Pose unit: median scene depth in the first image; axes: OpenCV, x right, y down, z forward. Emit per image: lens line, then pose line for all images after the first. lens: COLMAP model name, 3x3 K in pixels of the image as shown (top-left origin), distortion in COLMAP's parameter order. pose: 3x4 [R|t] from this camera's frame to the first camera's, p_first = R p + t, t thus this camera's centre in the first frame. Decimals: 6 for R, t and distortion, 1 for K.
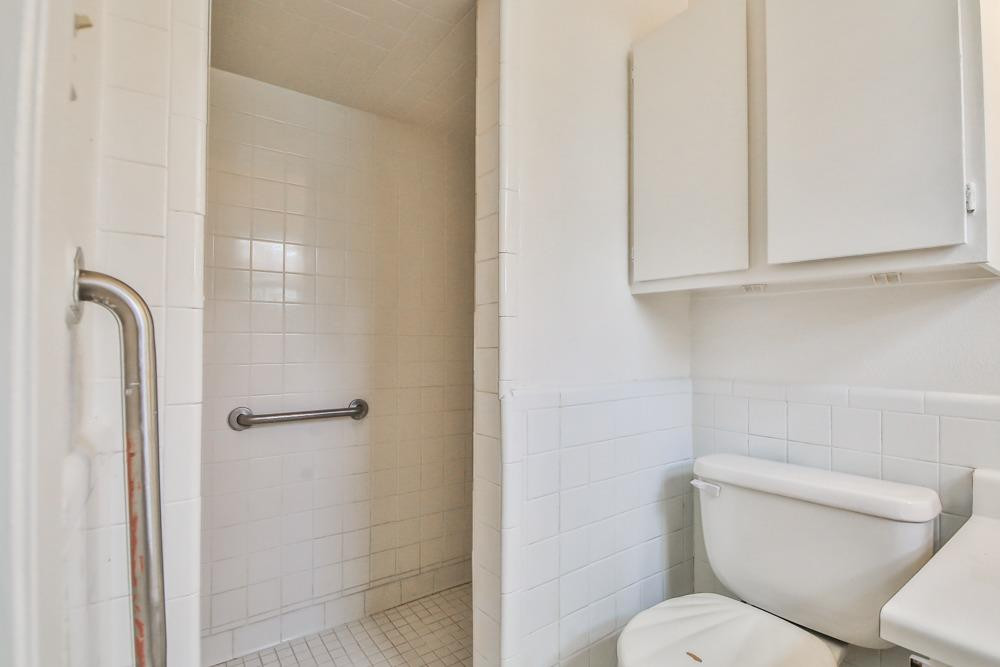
lens RADIAL K [[479.3, 0, 500.0], [0, 479.3, 333.5], [0, 0, 1]] dist [-0.003171, -0.002112]
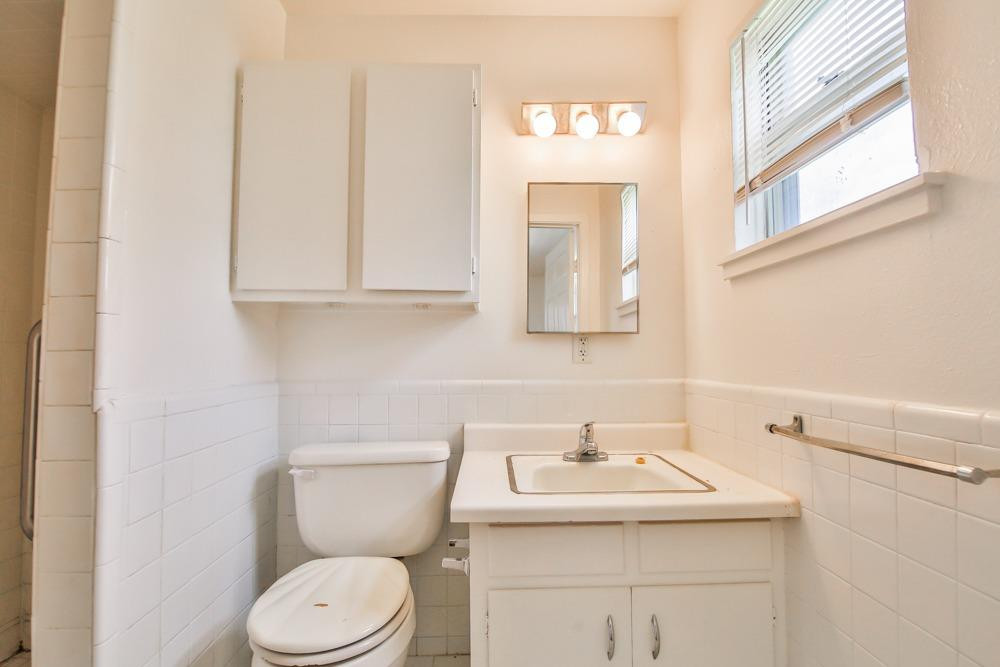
lens RADIAL K [[464.2, 0, 498.4], [0, 464.2, 334.3], [0, 0, 1]] dist [-0.008254, -0.001399]
pose [[0.571494, 0.036933, 0.819775, -0.247968], [-0.011848, 0.999254, -0.036760, 0.022224], [-0.820521, 0.011296, 0.571505, -0.033832]]
